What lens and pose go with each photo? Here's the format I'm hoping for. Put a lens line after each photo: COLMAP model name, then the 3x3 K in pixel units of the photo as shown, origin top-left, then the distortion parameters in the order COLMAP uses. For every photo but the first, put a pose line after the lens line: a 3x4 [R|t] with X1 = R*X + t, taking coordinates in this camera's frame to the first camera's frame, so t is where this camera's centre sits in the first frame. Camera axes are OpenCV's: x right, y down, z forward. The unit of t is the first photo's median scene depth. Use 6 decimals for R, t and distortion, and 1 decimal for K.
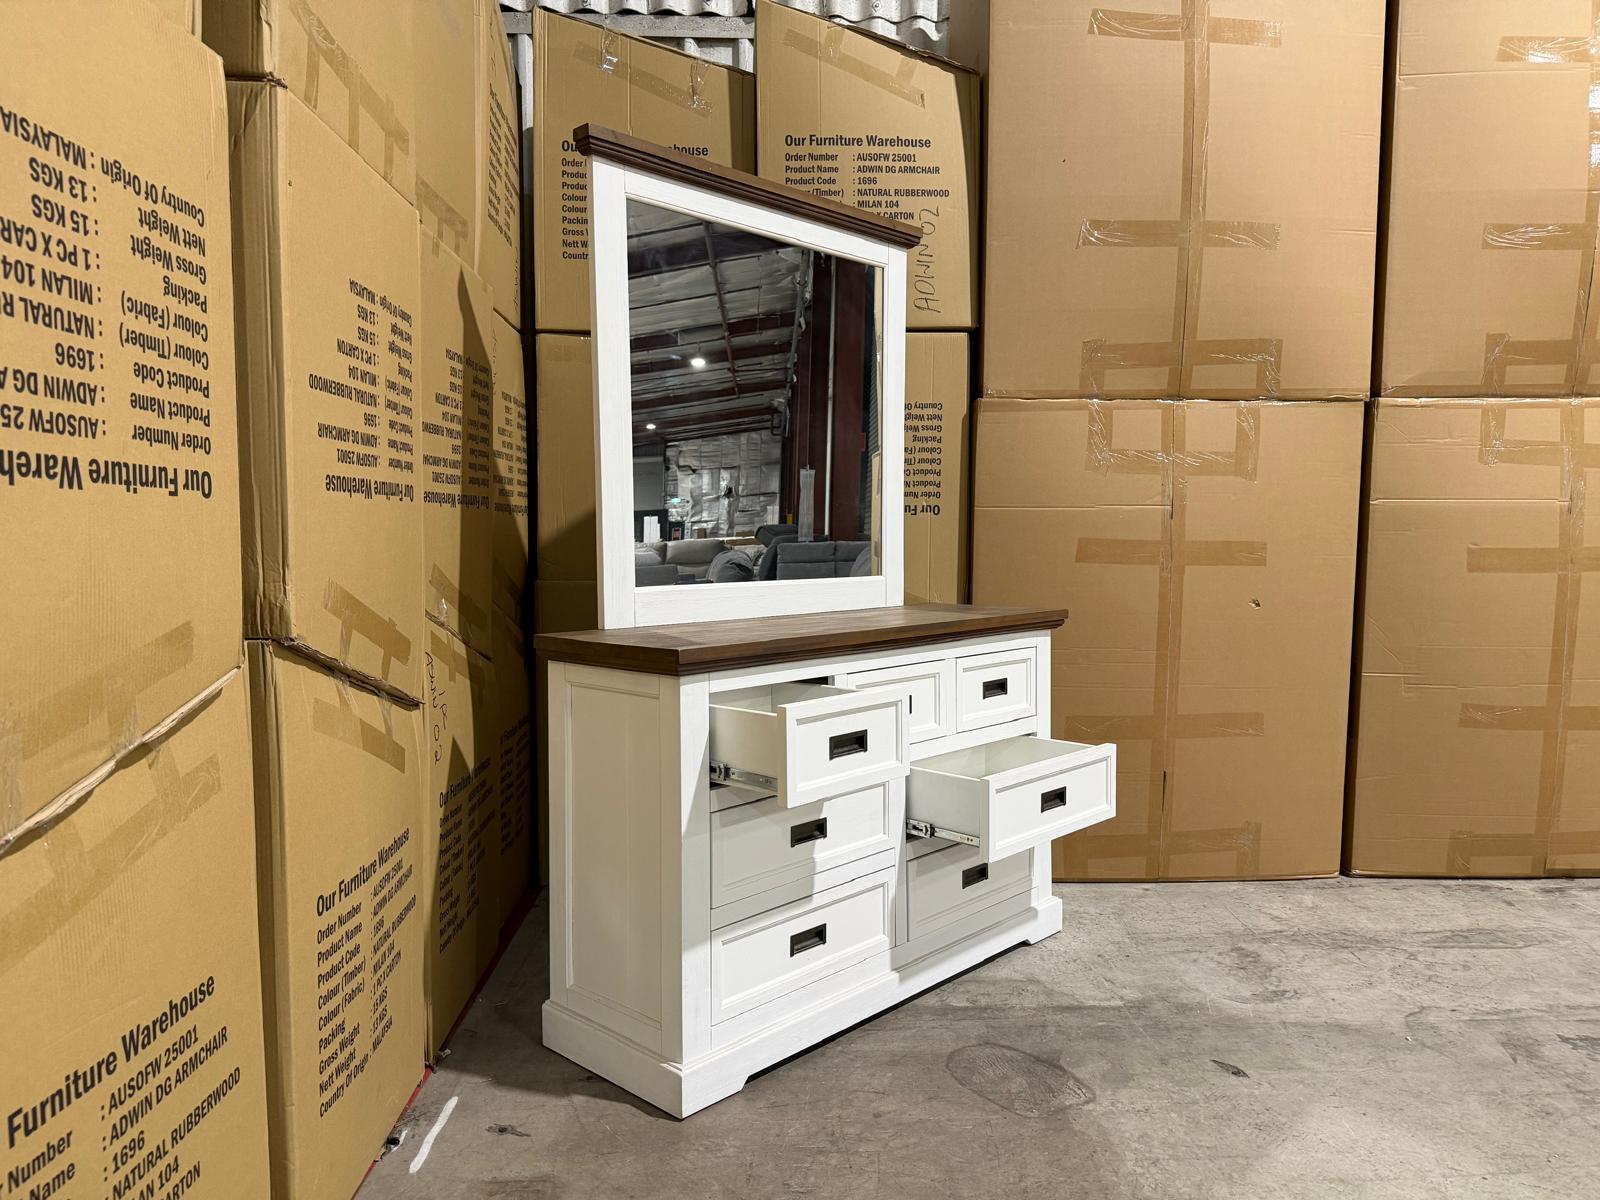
lens RADIAL K [[1120.2, 0, 800.4], [0, 1120.2, 603.2], [0, 0, 1]] dist [0.062645, -0.097083]
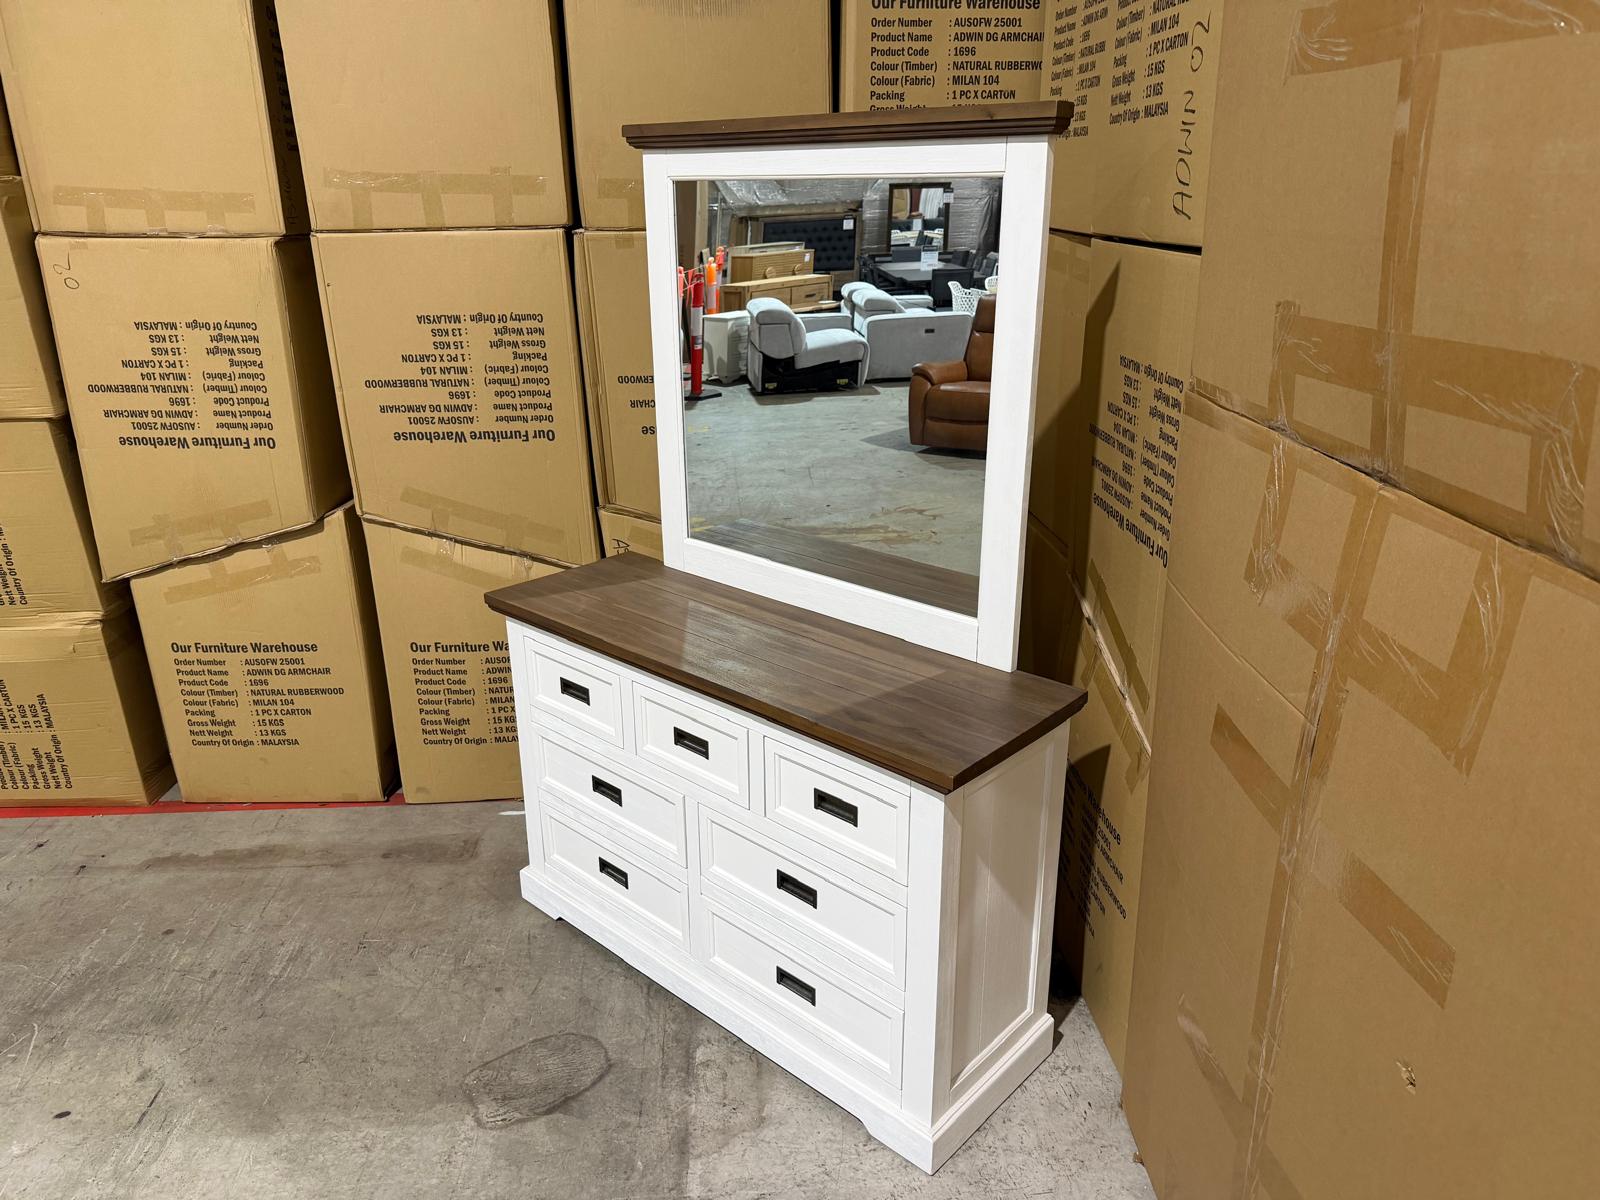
lens RADIAL K [[1120.2, 0, 800.4], [0, 1120.2, 603.2], [0, 0, 1]] dist [0.062645, -0.097083]
pose [[0.019103, 0.350788, -0.936260, 0.888335], [-0.057709, 0.935257, 0.349234, -0.335514], [0.998151, 0.047359, 0.038109, 1.007889]]
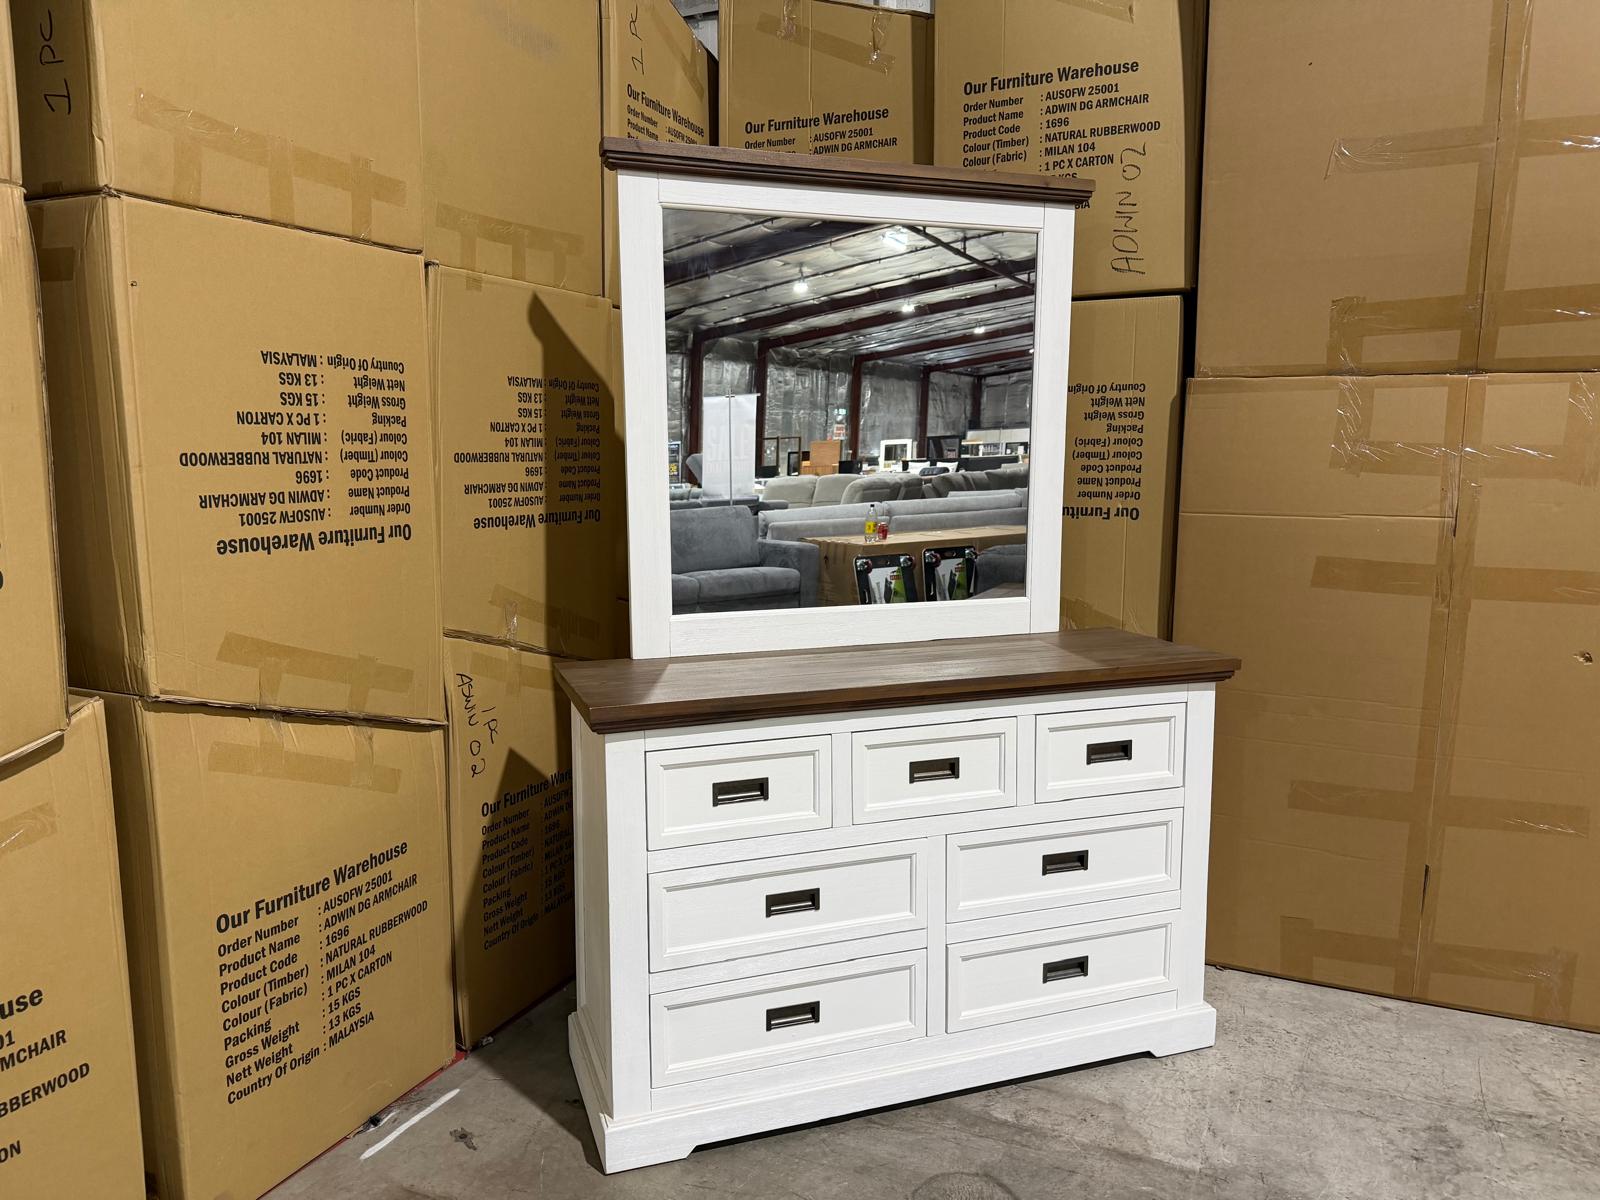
lens RADIAL K [[1128.9, 0, 795.3], [0, 1128.9, 603.0], [0, 0, 1]] dist [0.006258, -0.008466]
pose [[0.889669, 0.061271, -0.452477, 0.360652], [-0.028552, 0.996482, 0.078796, -0.097993], [0.455713, -0.057183, 0.888288, 0.176665]]
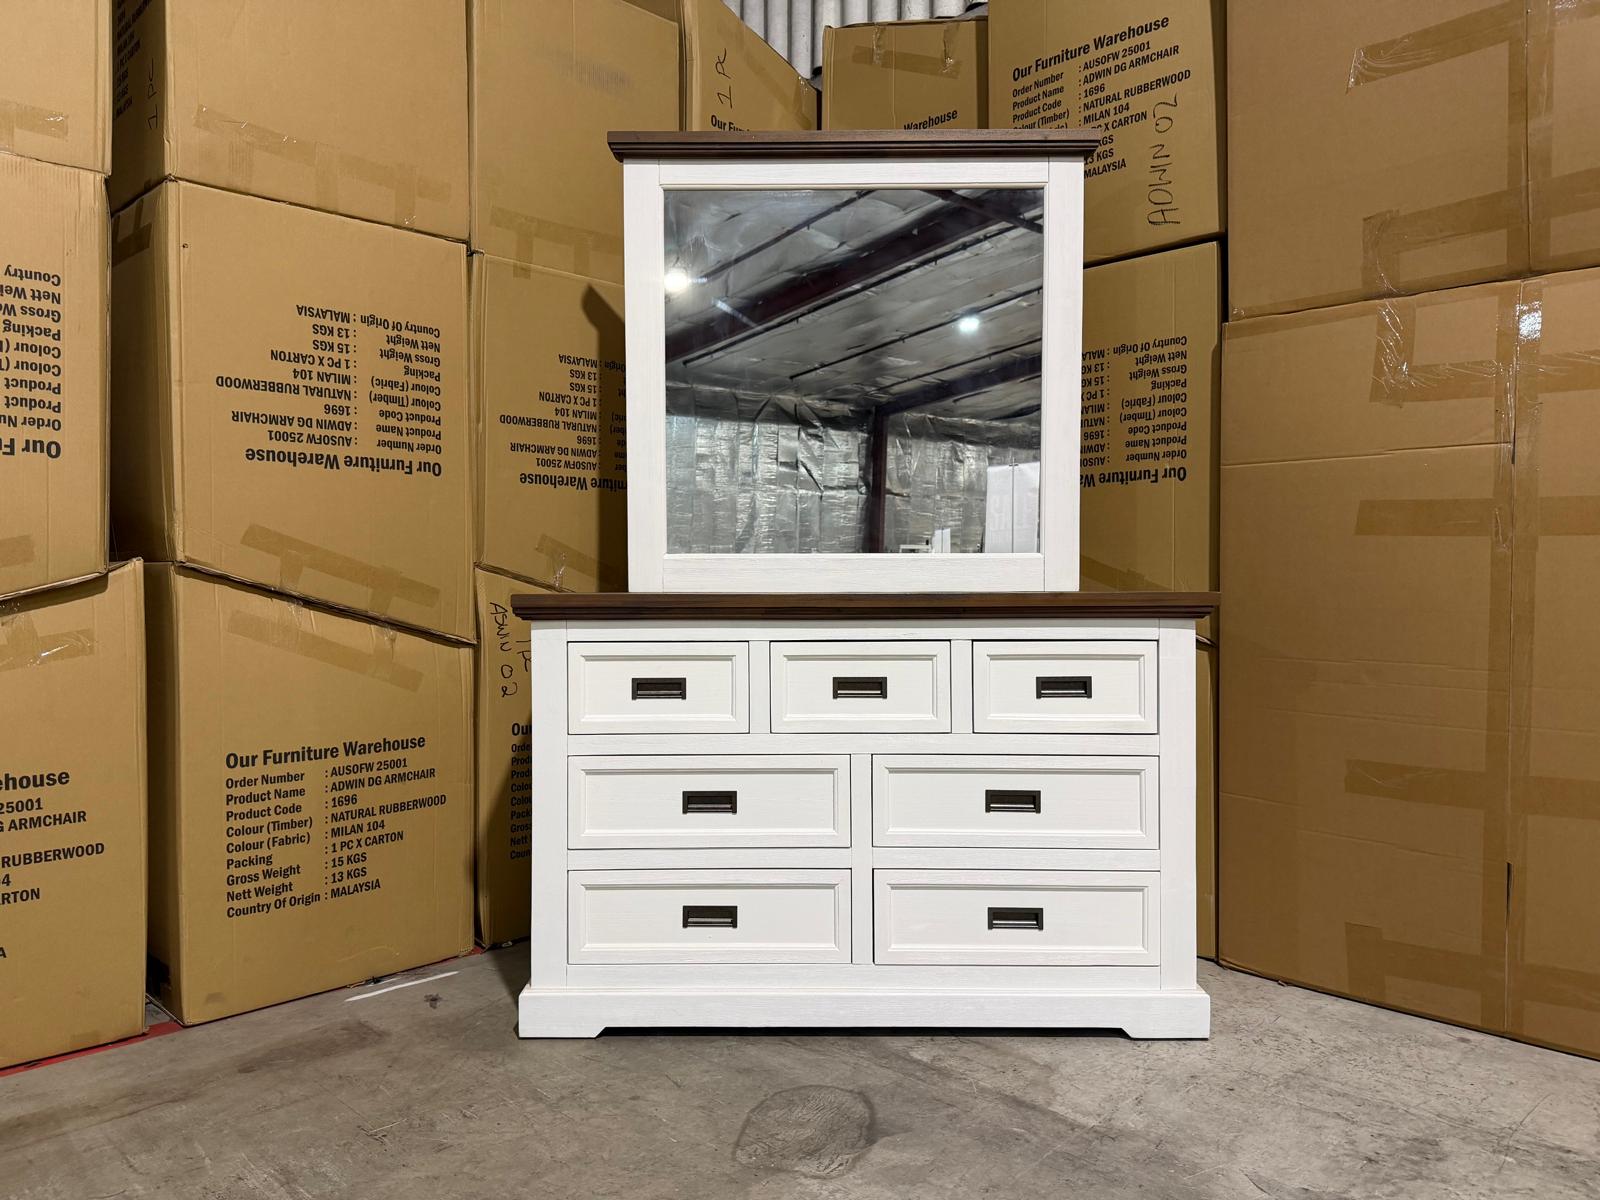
lens RADIAL K [[1134.5, 0, 798.0], [0, 1134.5, 601.1], [0, 0, 1]] dist [-0.000406, 0.000246]
pose [[0.683857, 0.014237, -0.729477, 0.664486], [-0.046179, 0.998650, -0.023801, 0.046834], [0.728153, 0.049963, 0.683591, 0.346247]]
